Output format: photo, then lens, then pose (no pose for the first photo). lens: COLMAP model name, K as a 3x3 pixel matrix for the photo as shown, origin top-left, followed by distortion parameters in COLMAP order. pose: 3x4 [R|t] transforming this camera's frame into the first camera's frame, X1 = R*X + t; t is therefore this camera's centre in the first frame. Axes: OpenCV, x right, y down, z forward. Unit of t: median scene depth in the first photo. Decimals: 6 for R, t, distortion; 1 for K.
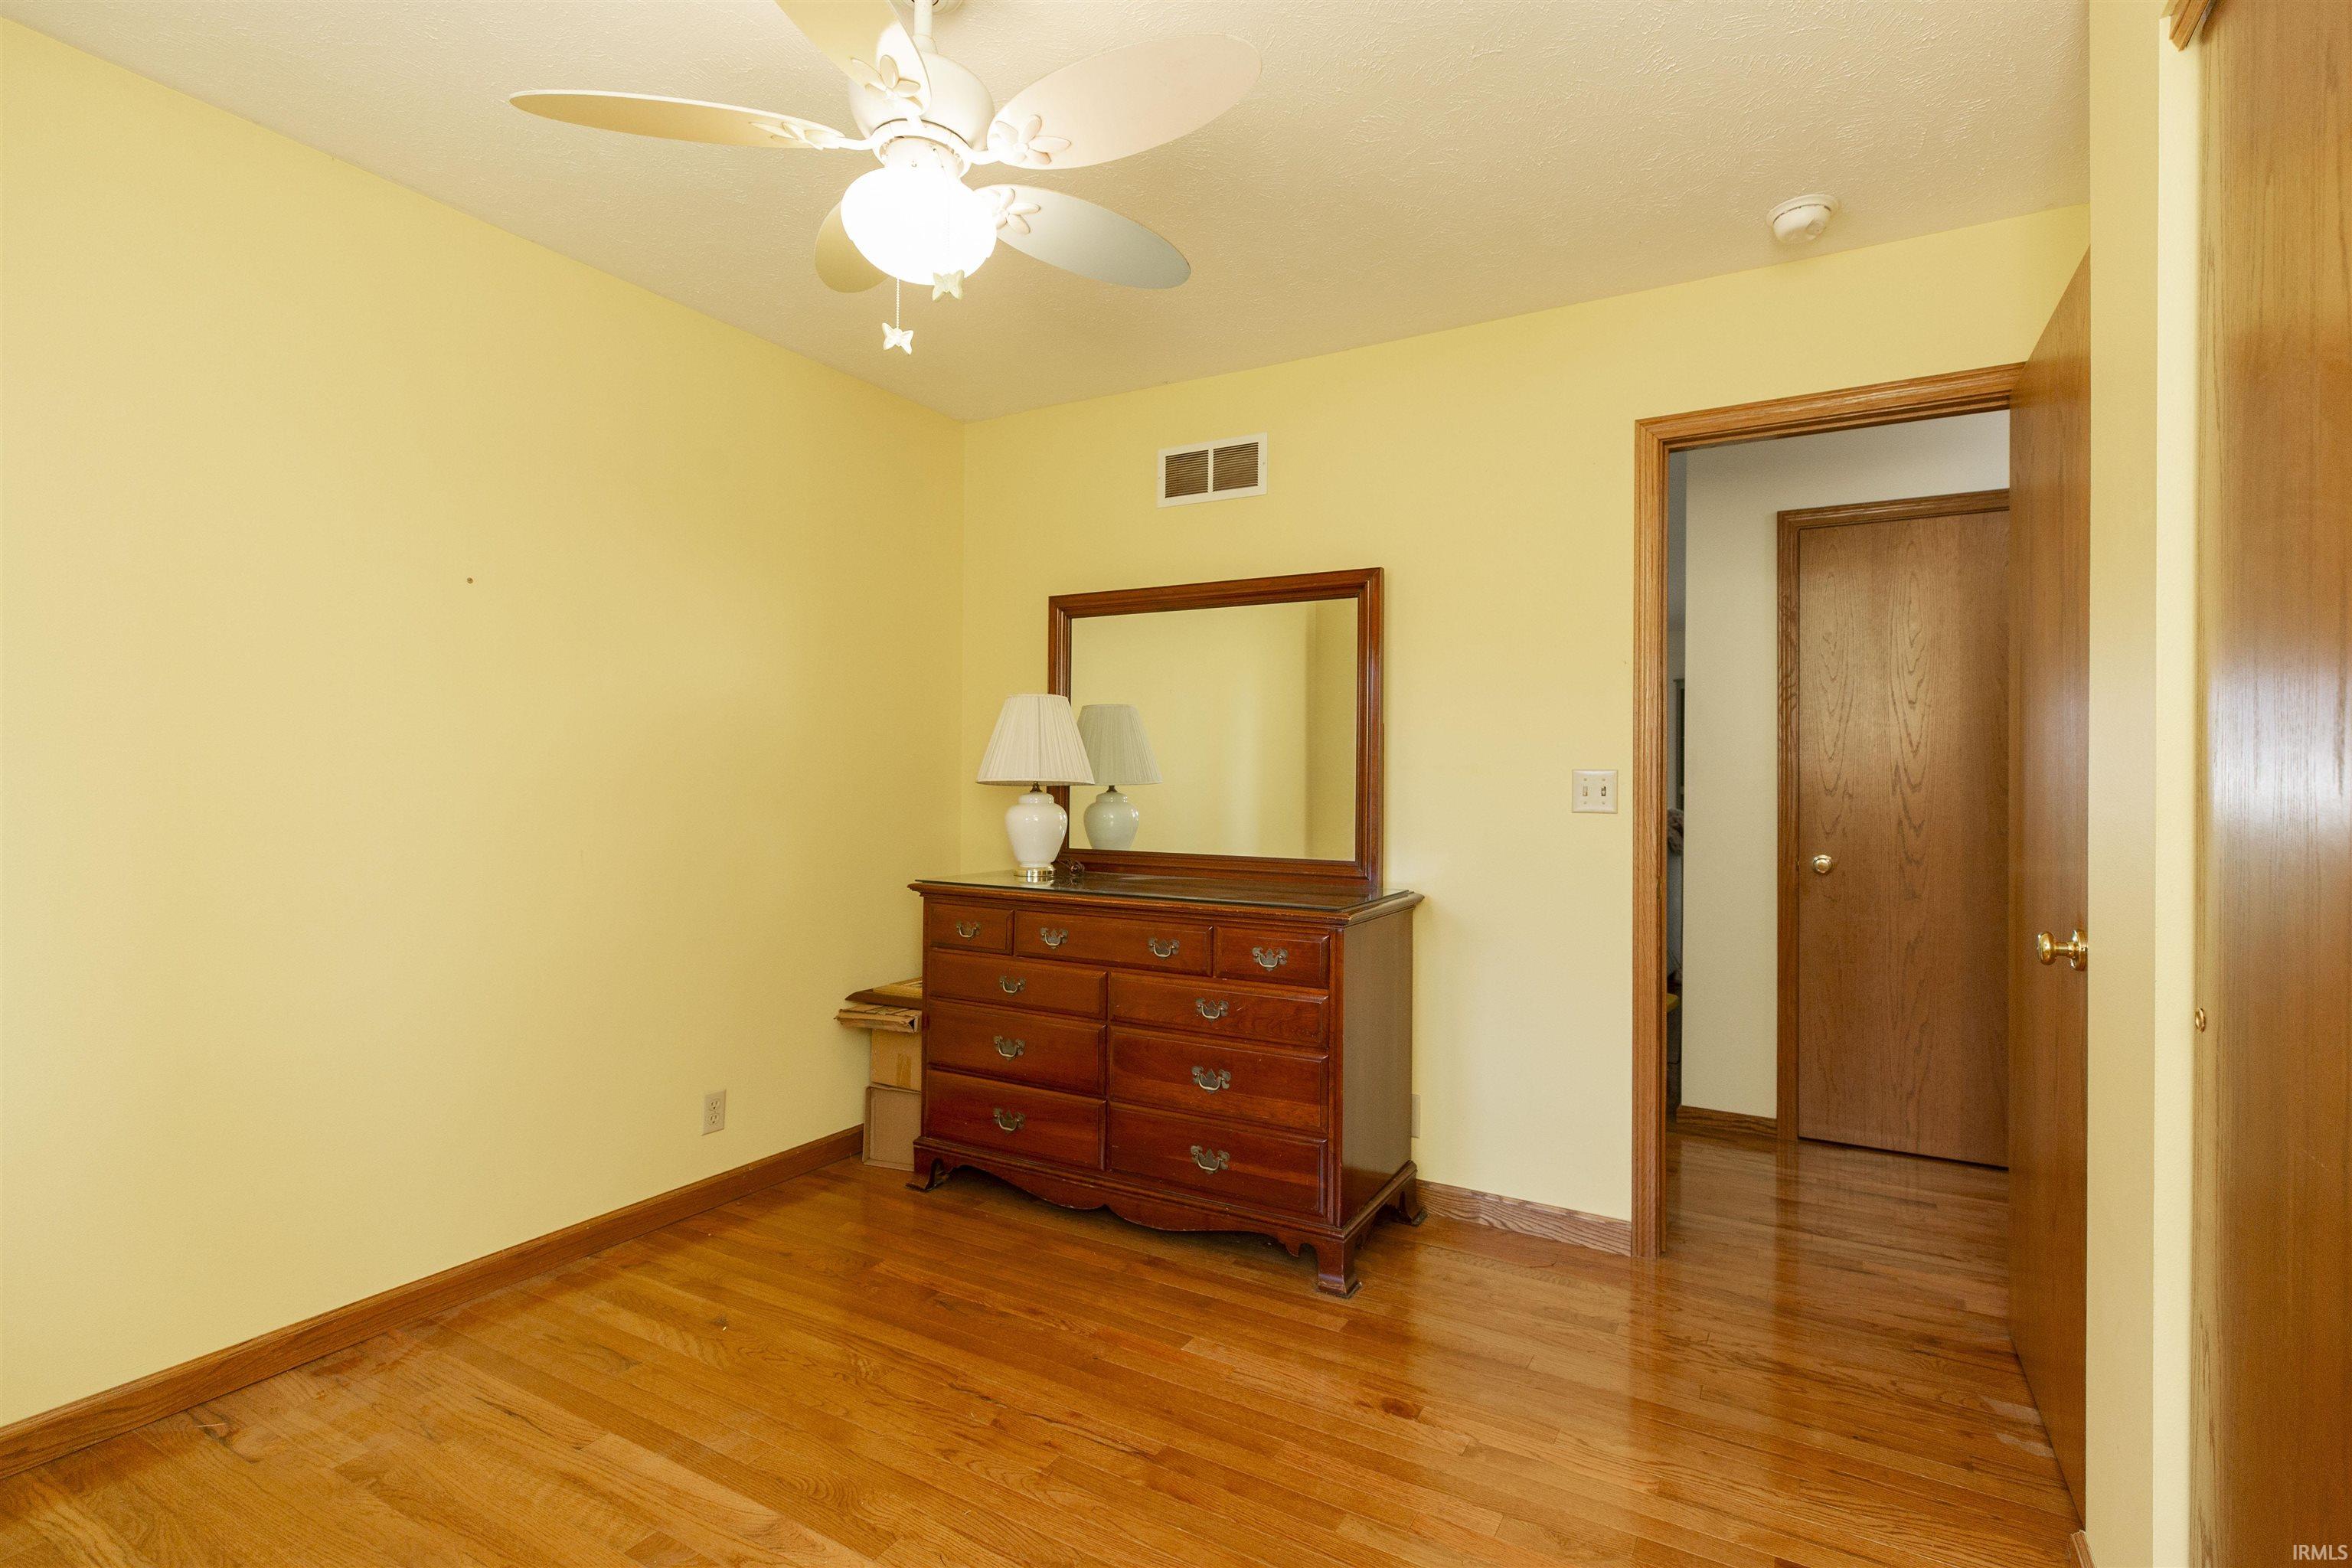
lens RADIAL K [[1076.3, 0, 1189.7], [0, 1076.3, 774.0], [0, 0, 1]] dist [0.003773, 0.000332]
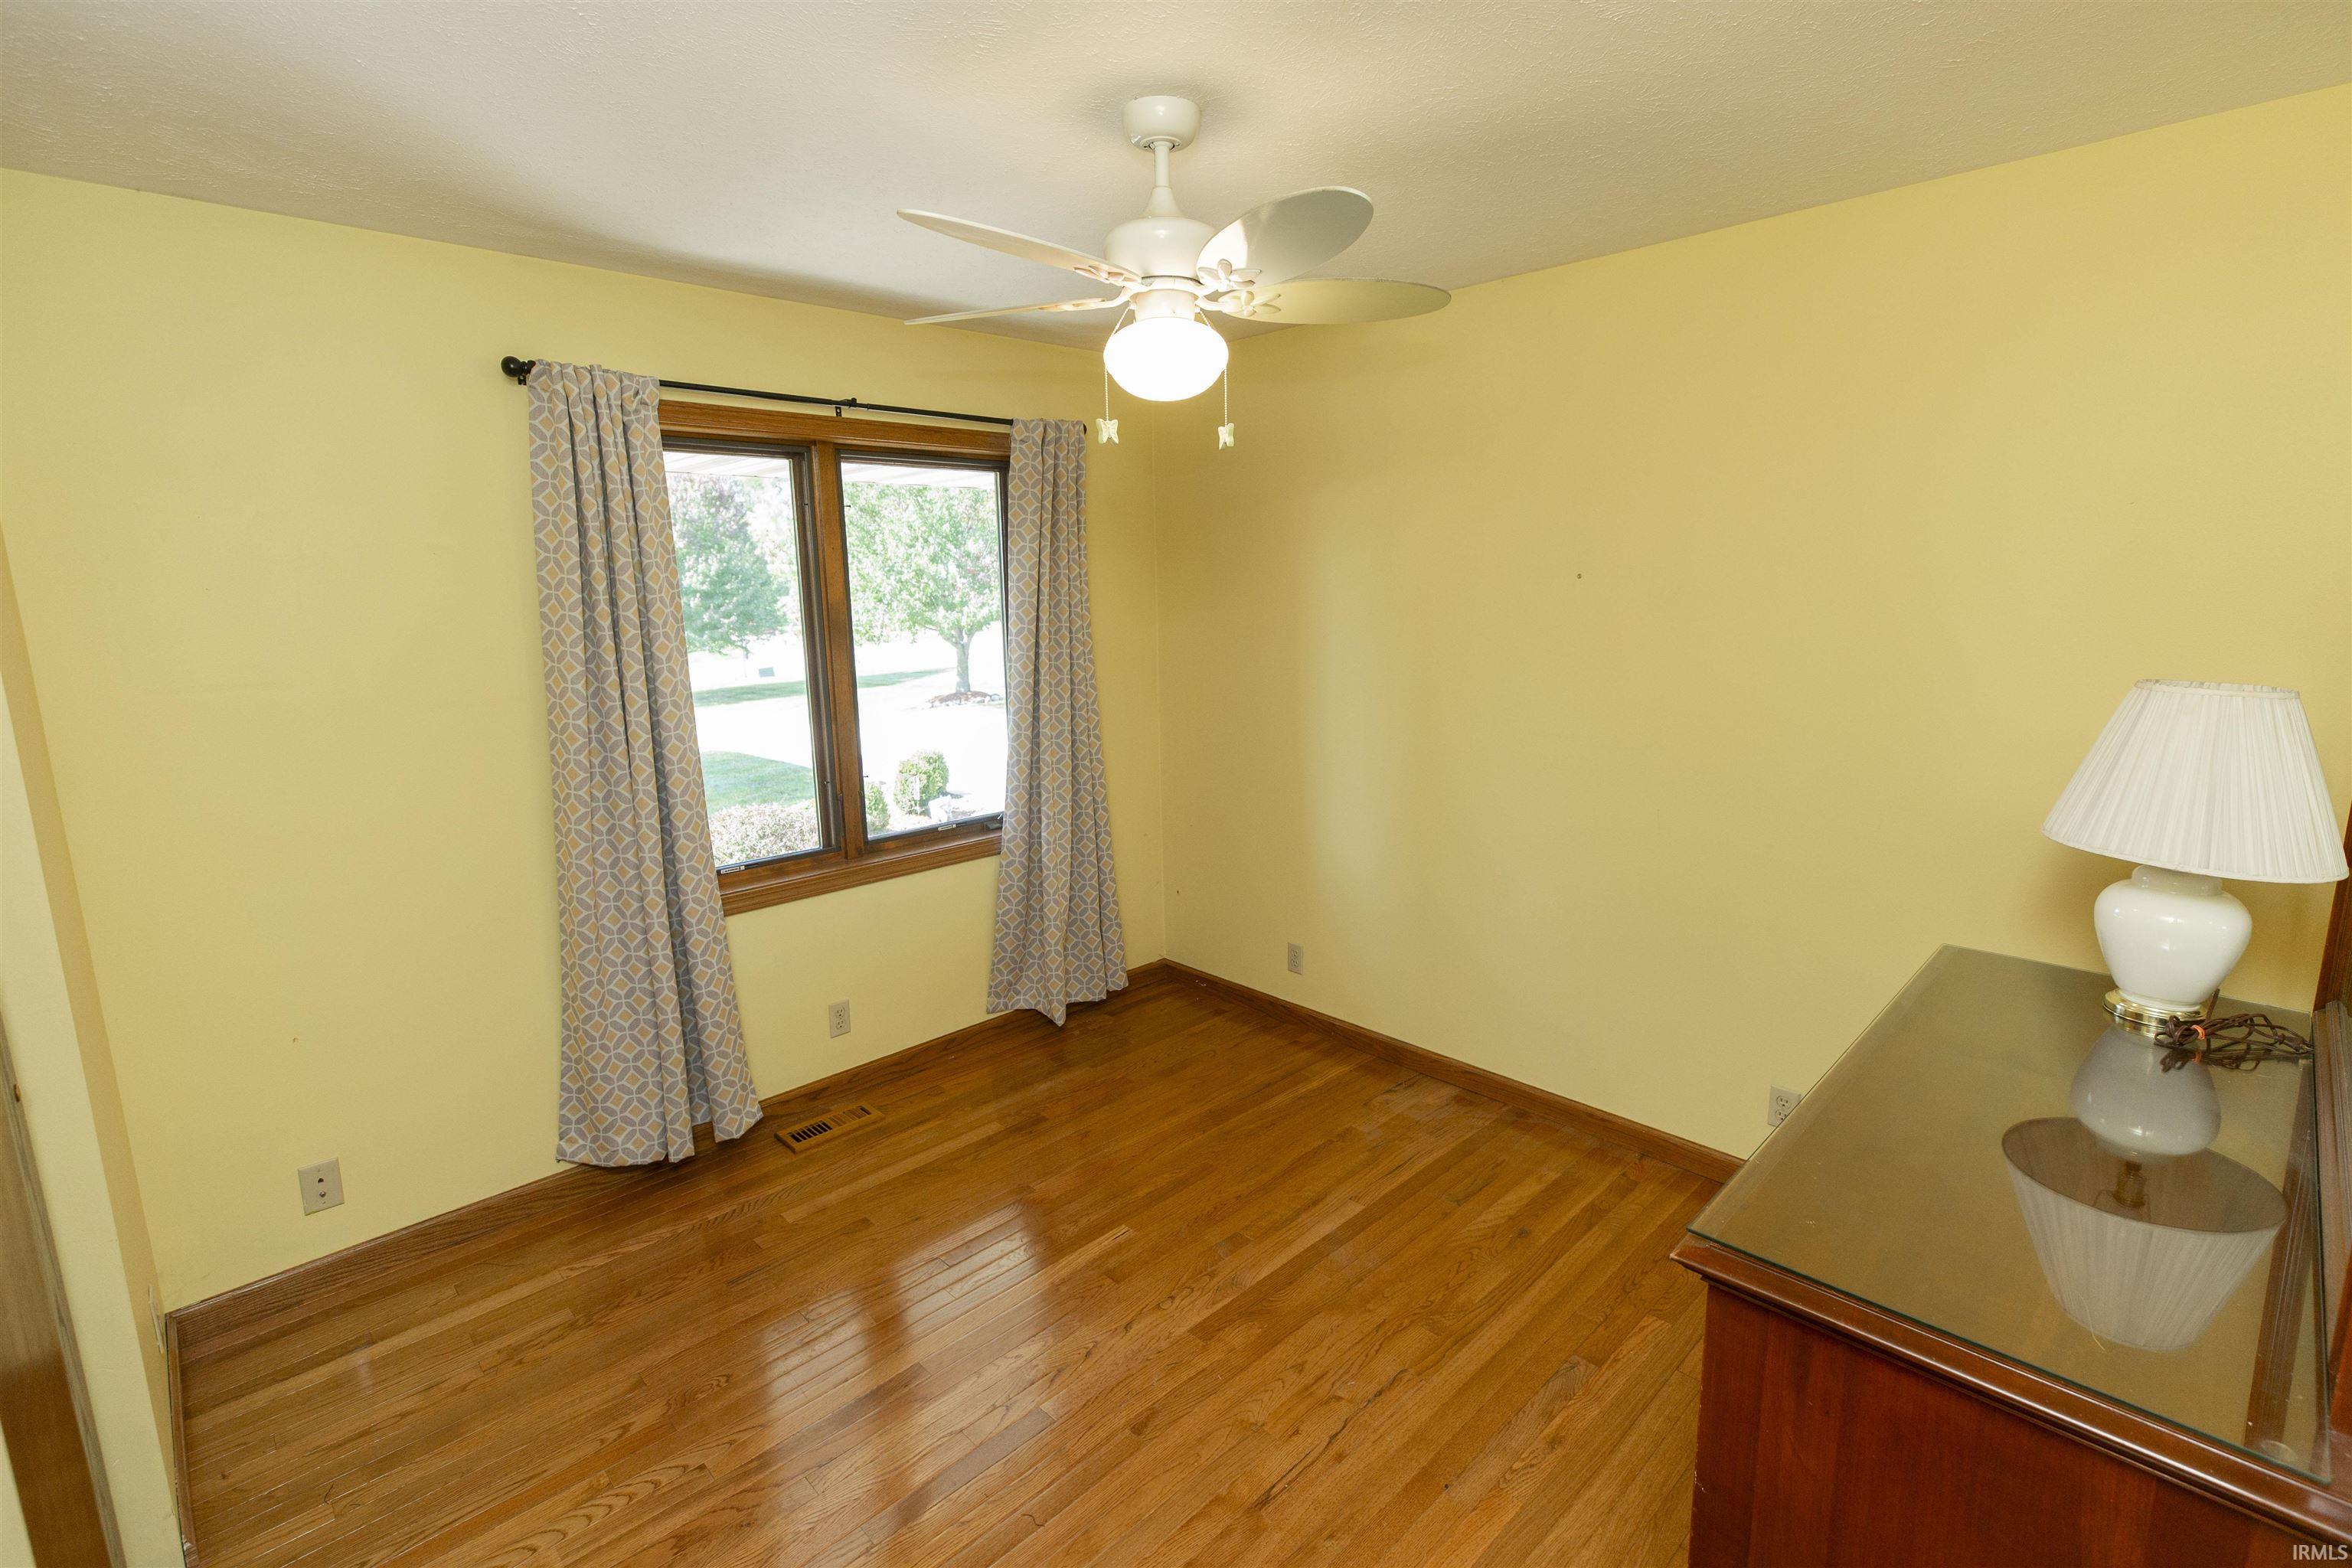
lens RADIAL K [[1098.0, 0, 1173.8], [0, 1098.0, 794.6], [0, 0, 1]] dist [0.000717, 0.000066]
pose [[-0.279568, 0.176794, -0.943709, 0.569664], [0.020939, 0.983790, 0.178099, -0.125844], [0.959898, 0.030030, -0.278738, 0.835894]]
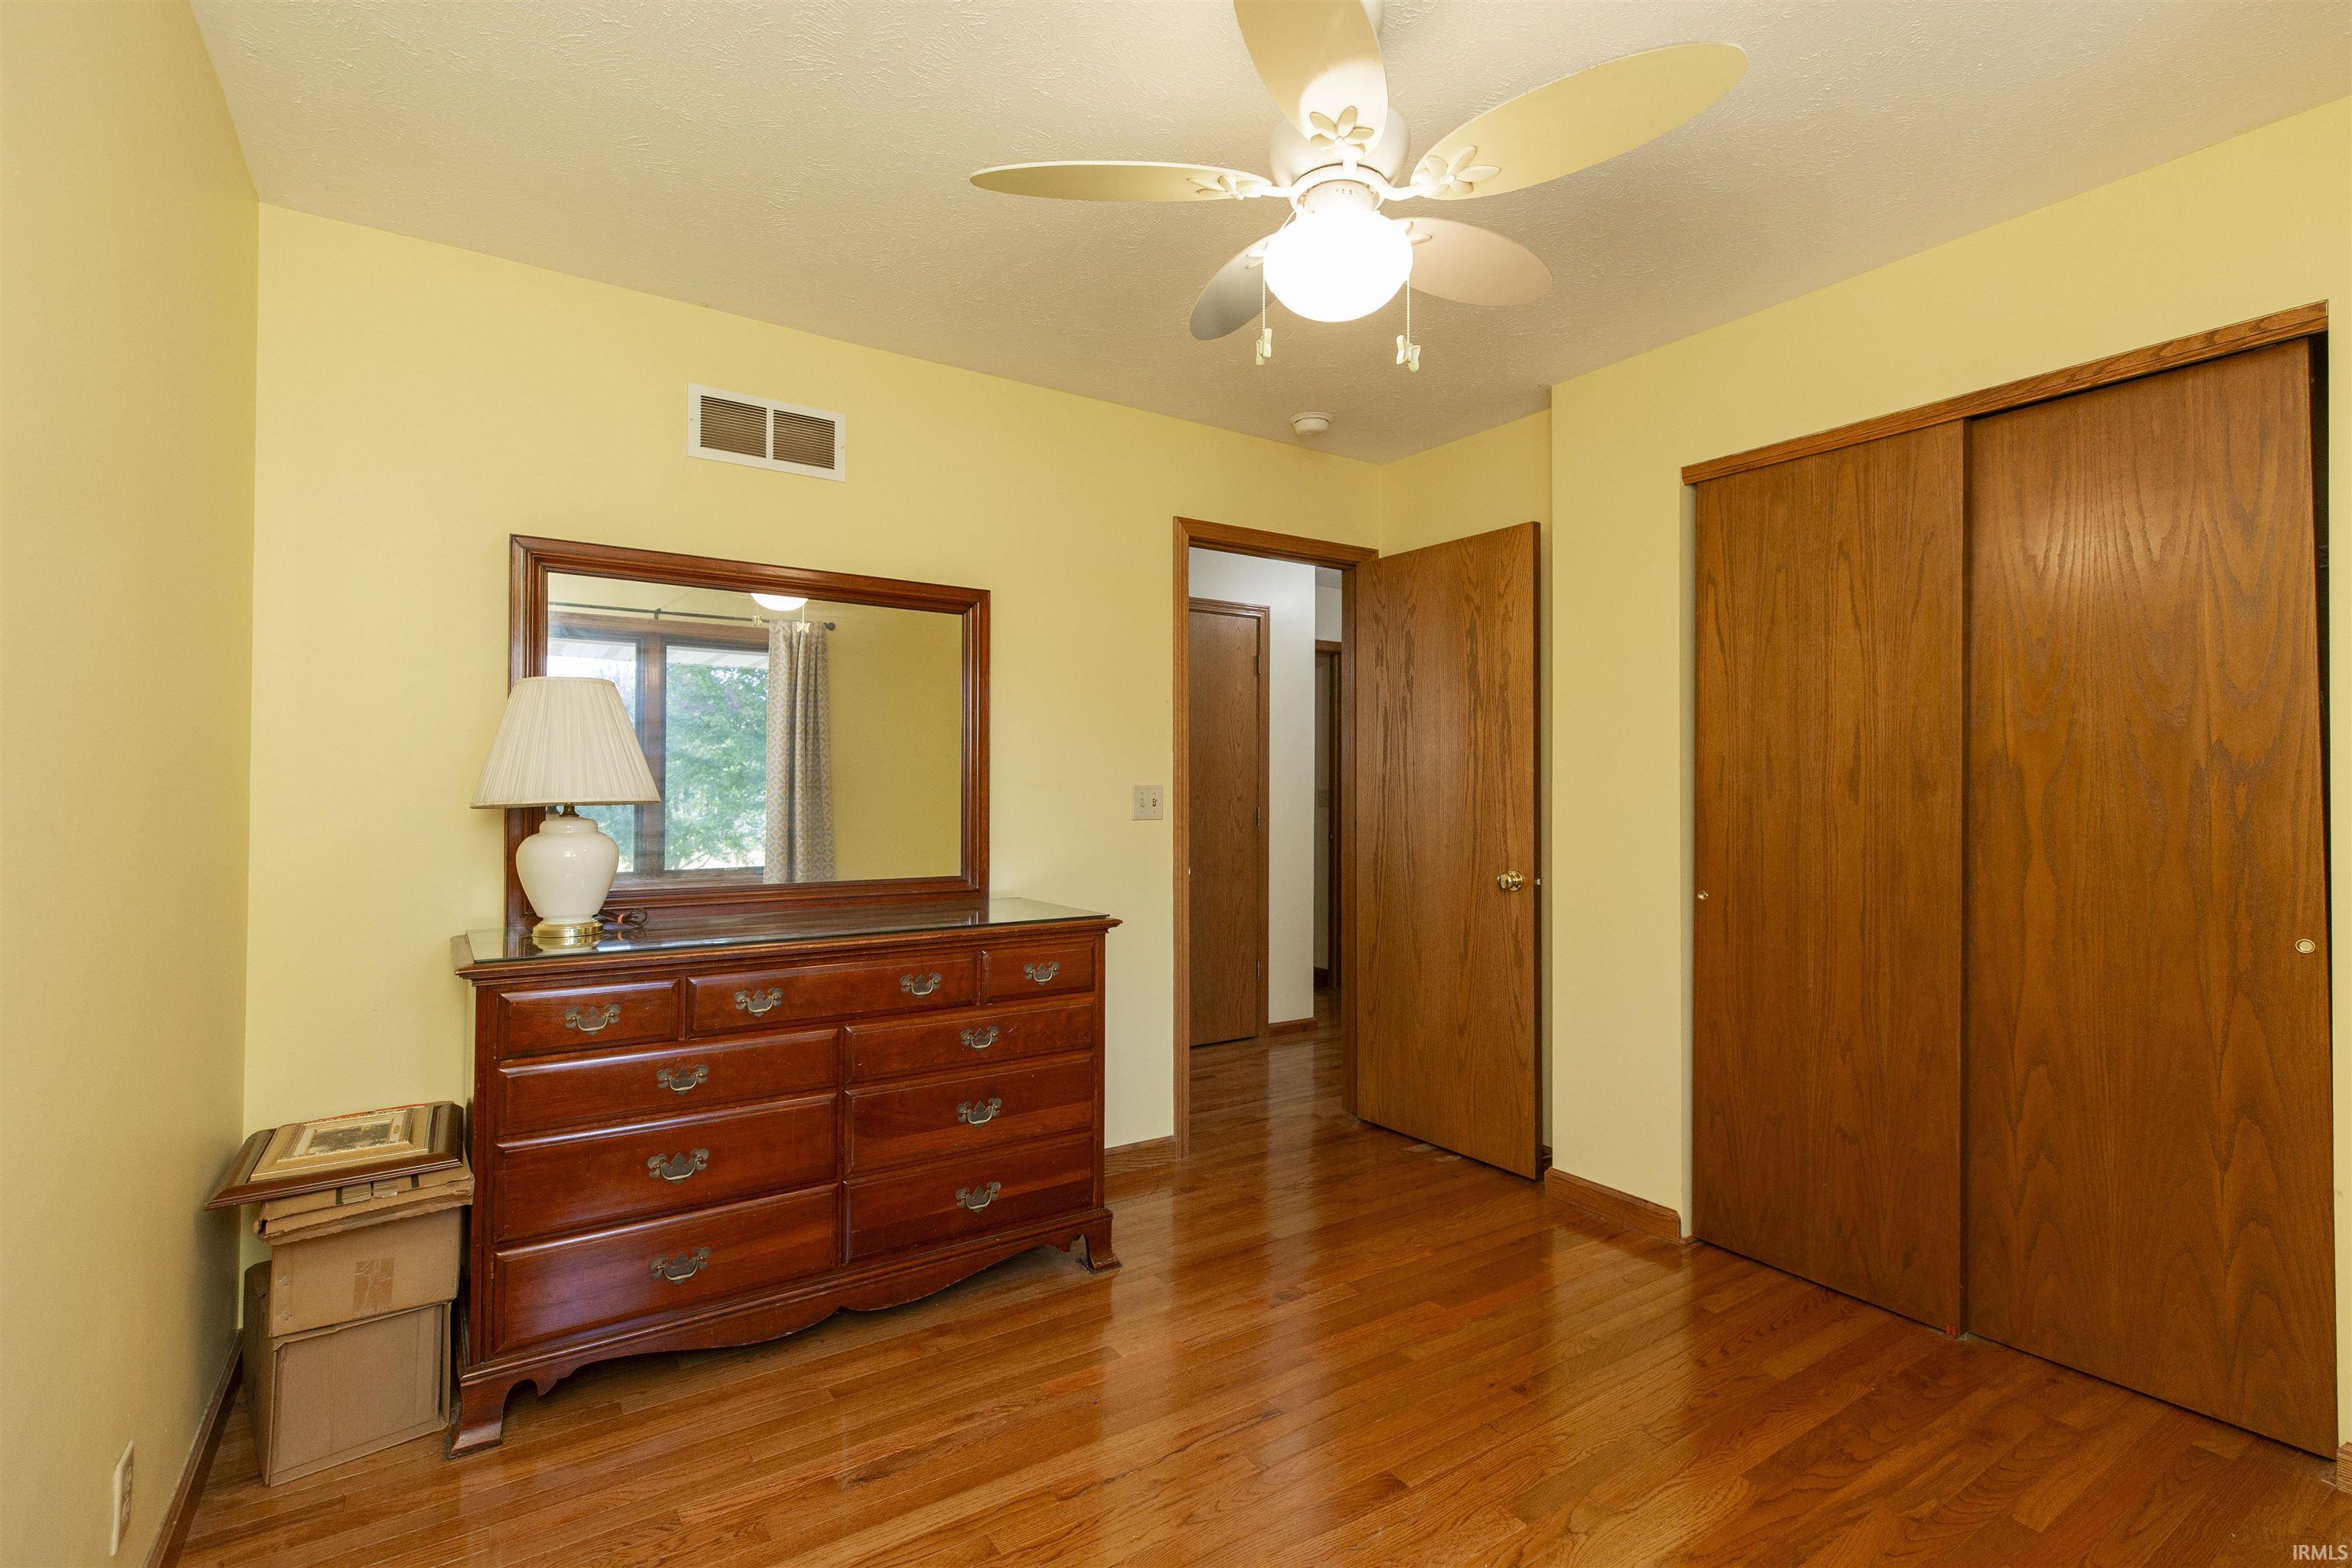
lens RADIAL K [[1076.3, 0, 1189.7], [0, 1076.3, 774.0], [0, 0, 1]] dist [0.003773, 0.000332]
pose [[0.459943, 0.004272, 0.887938, -0.740938], [-0.002536, 0.999991, -0.003497, -0.012719], [-0.887945, -0.000643, 0.459950, 0.396195]]
